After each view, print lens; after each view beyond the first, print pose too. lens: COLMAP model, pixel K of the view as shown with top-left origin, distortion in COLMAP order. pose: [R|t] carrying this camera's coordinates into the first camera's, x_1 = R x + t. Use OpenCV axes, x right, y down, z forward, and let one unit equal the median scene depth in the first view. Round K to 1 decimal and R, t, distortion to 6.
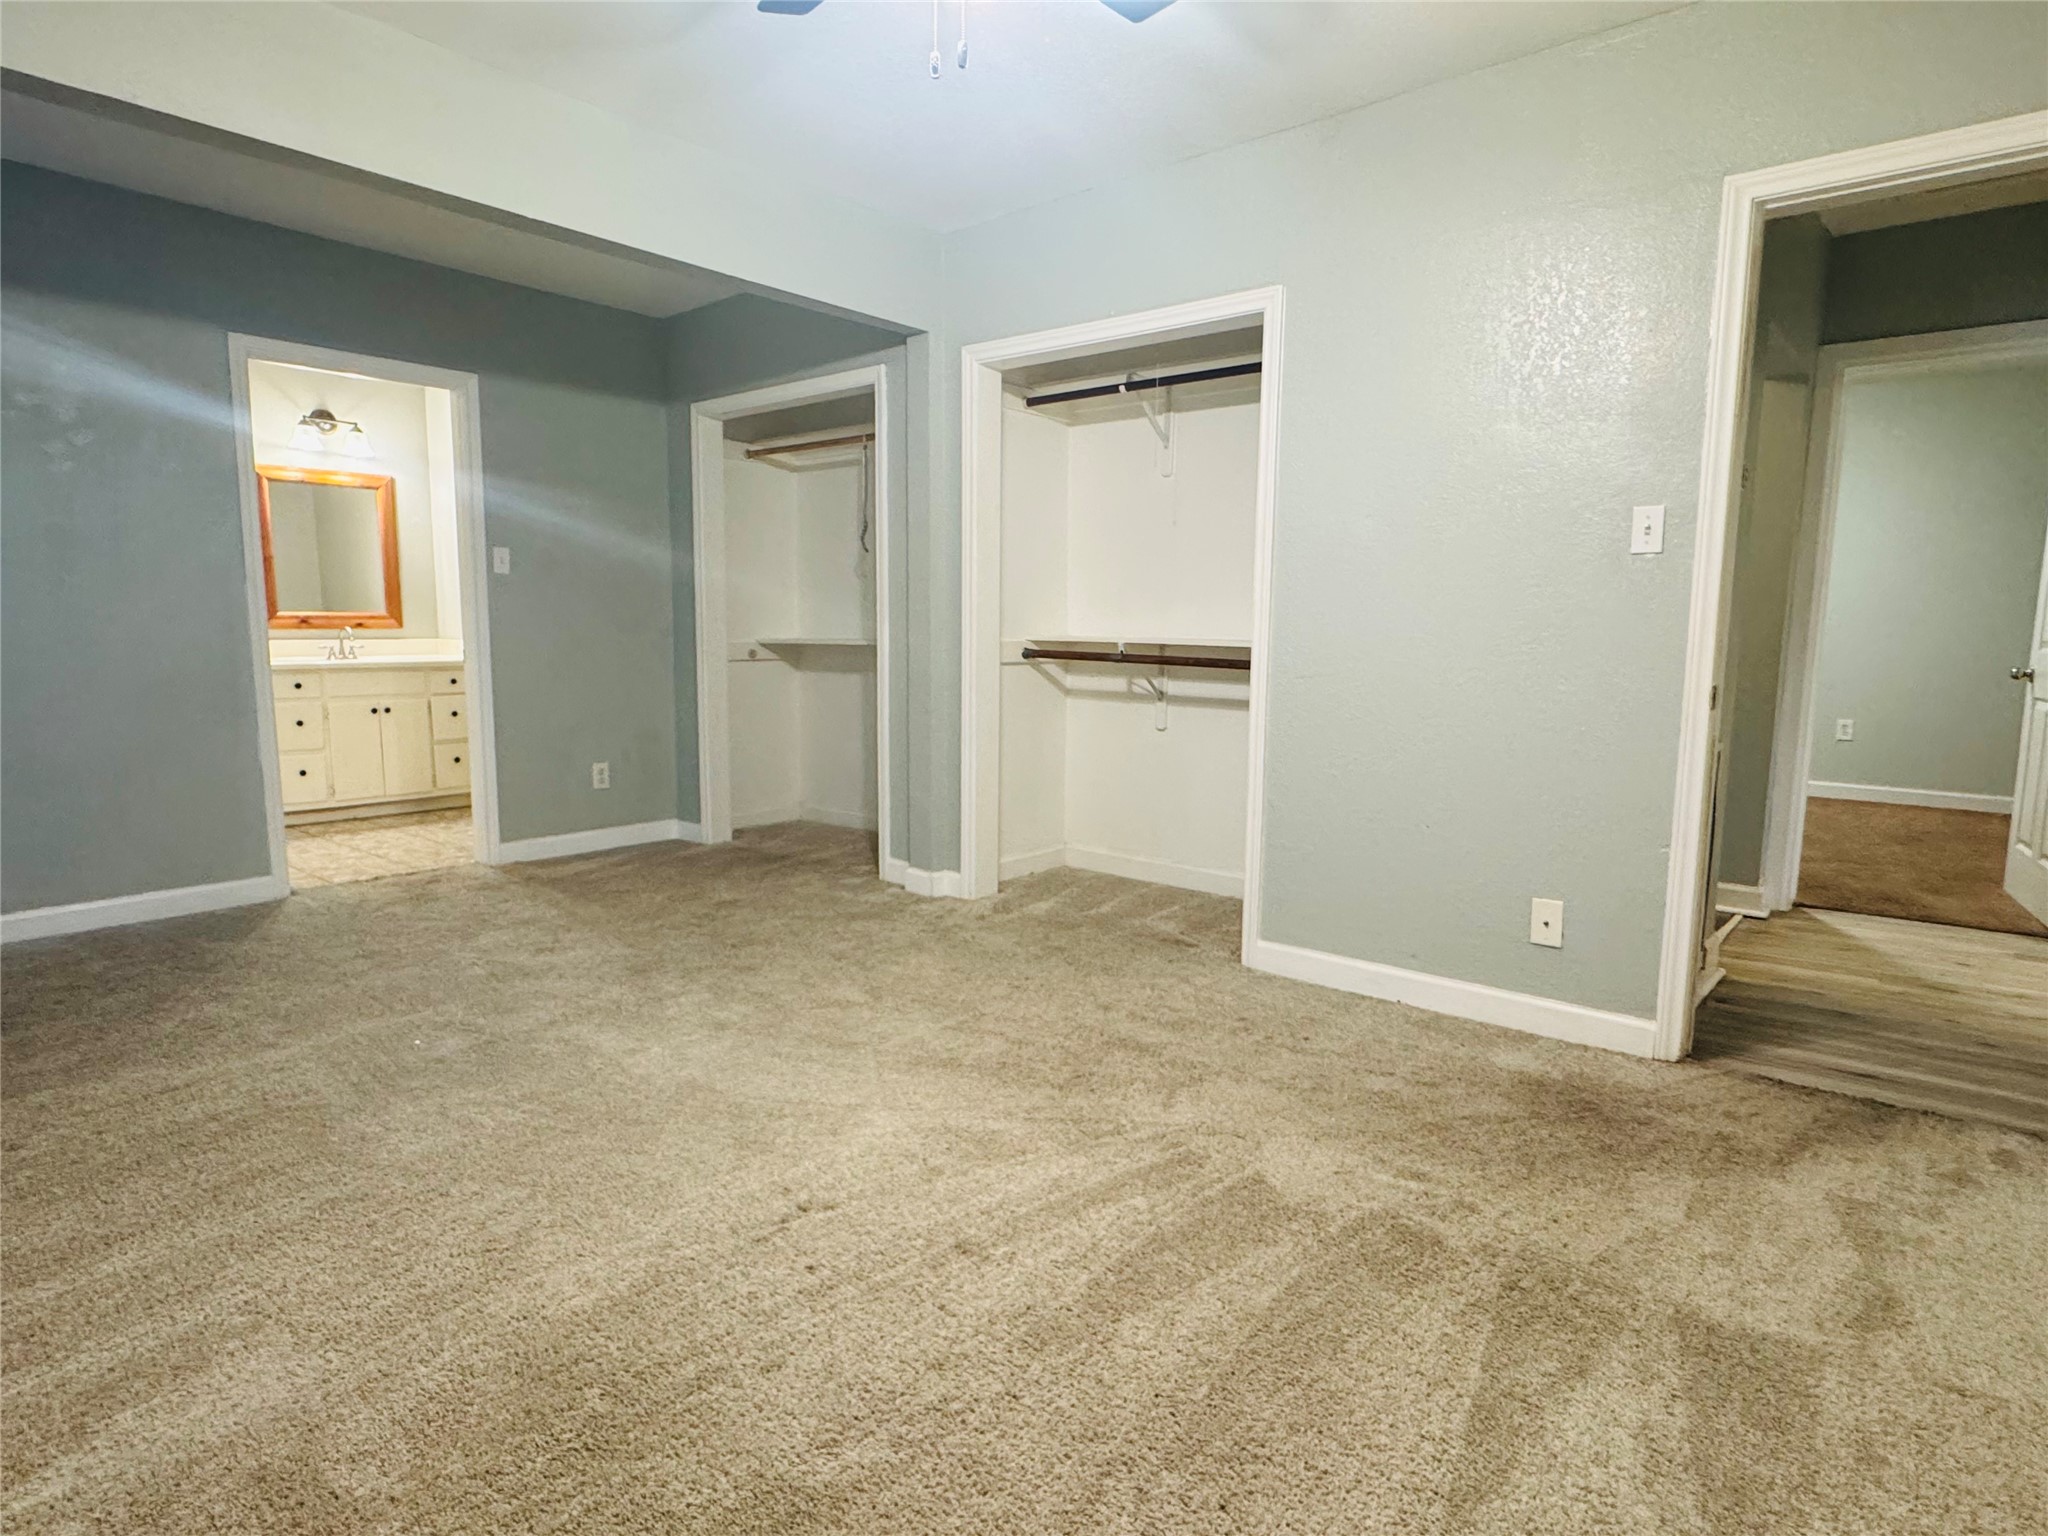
lens RADIAL K [[1110.0, 0, 1011.8], [0, 1110.0, 764.9], [0, 0, 1]] dist [-0.001120, -0.000254]
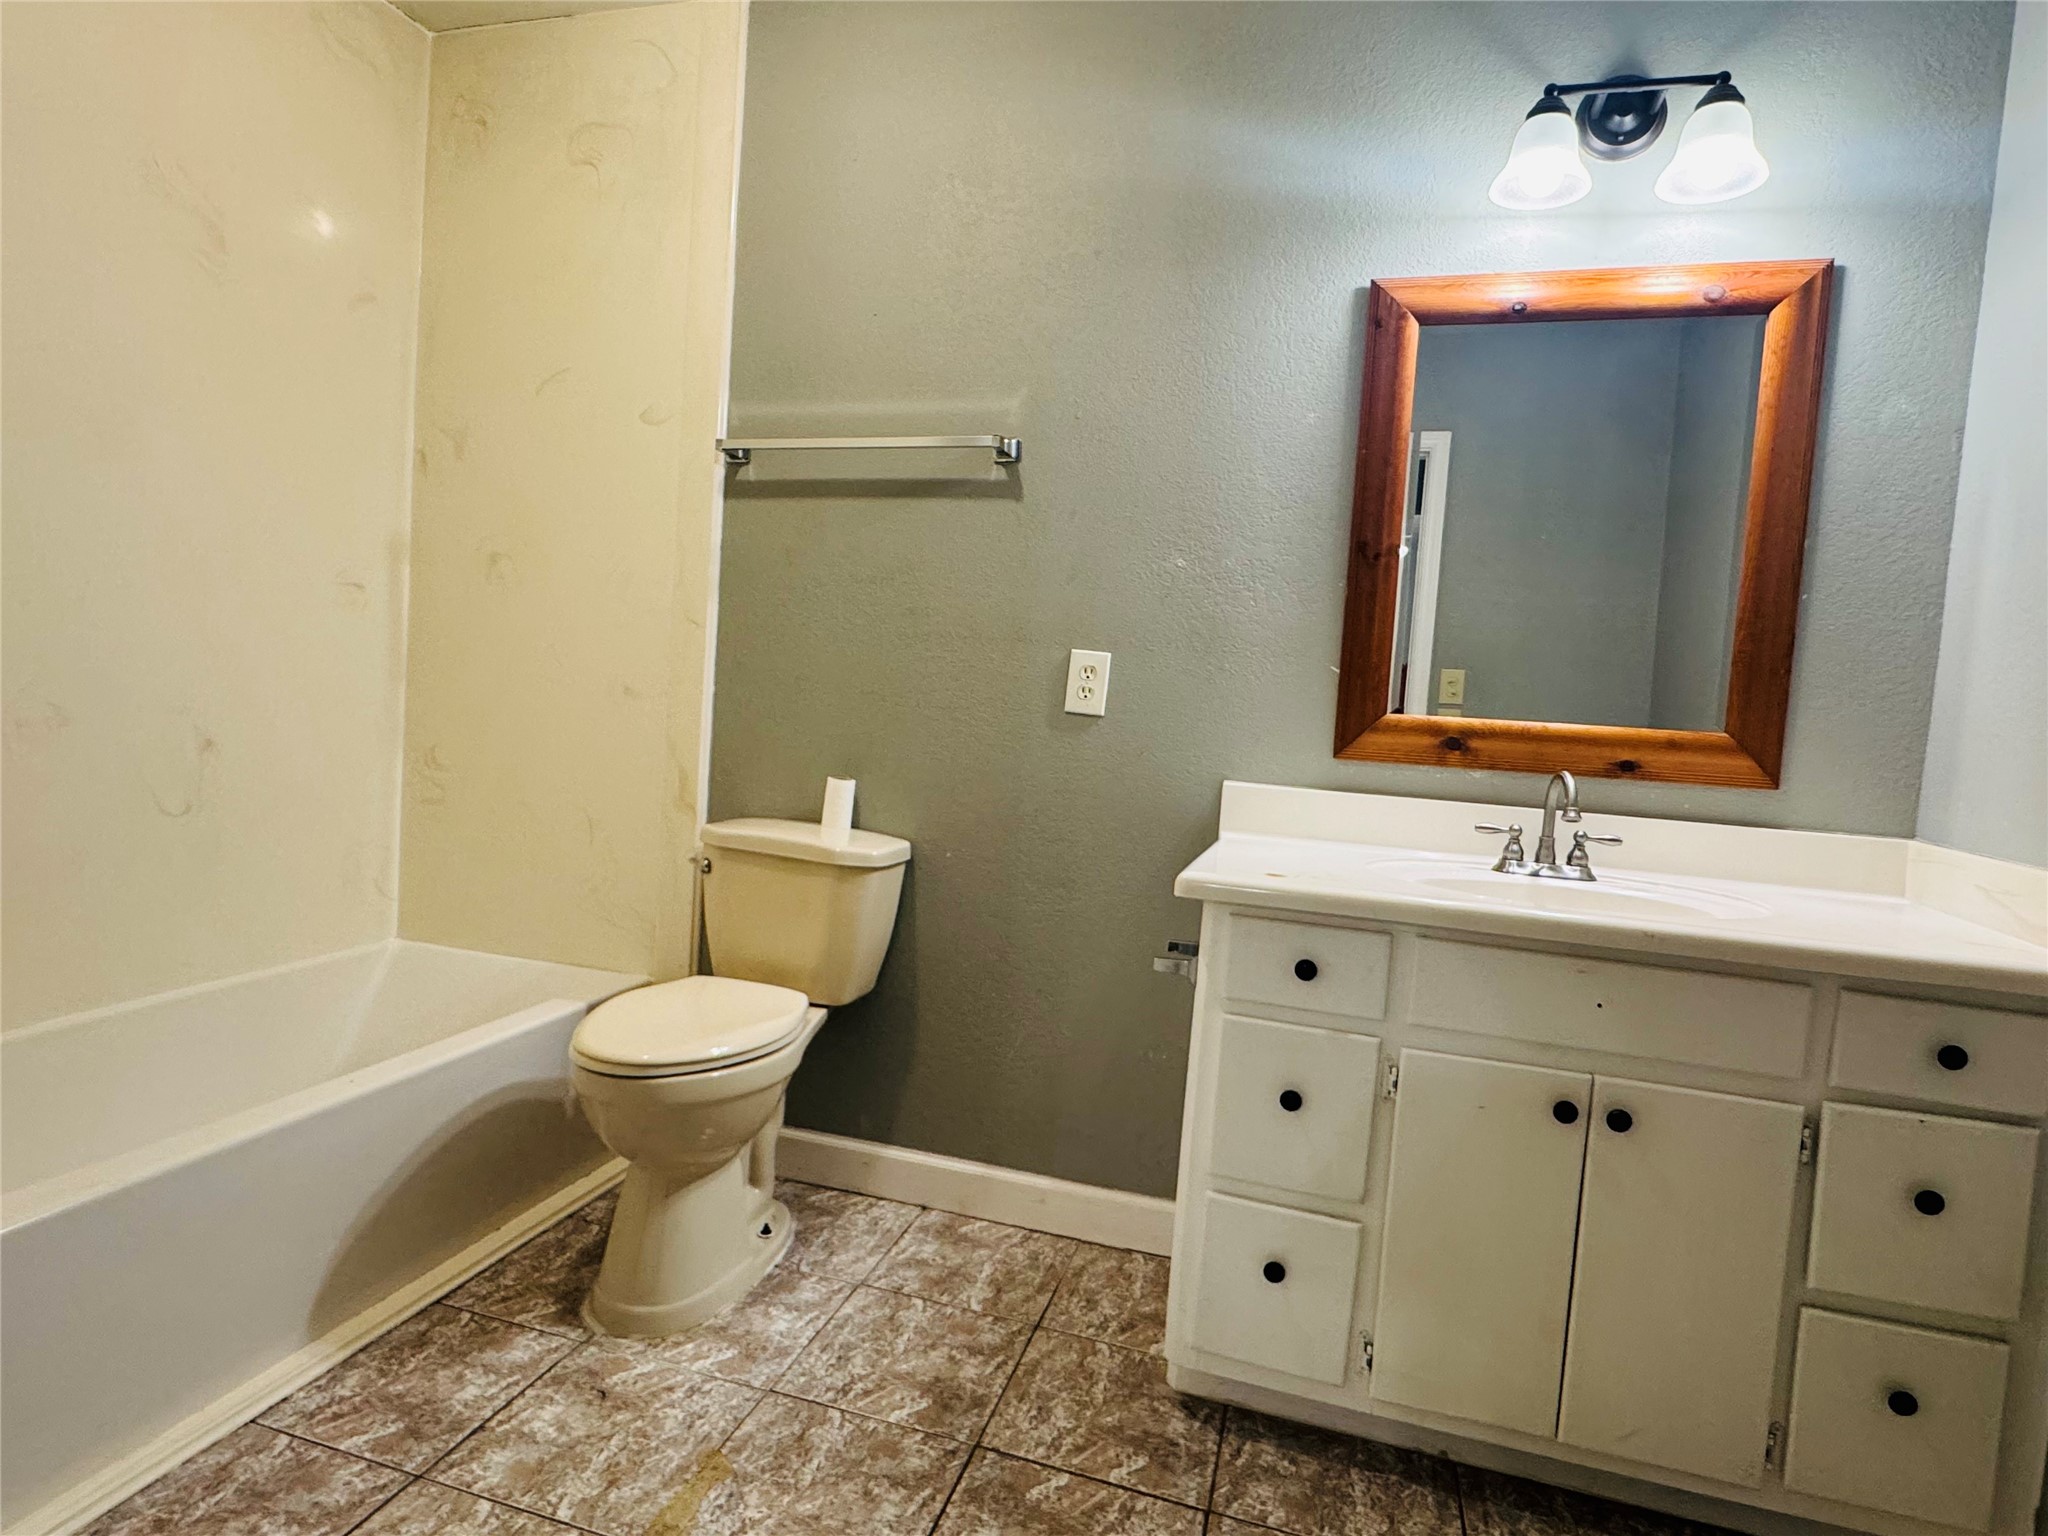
lens RADIAL K [[1110.0, 0, 1011.8], [0, 1110.0, 764.9], [0, 0, 1]] dist [-0.001120, -0.000254]
pose [[0.386767, 0.084705, -0.918279, -0.382837], [-0.178252, 0.983860, 0.015677, -0.103689], [0.904786, 0.157622, 0.395624, 0.743977]]
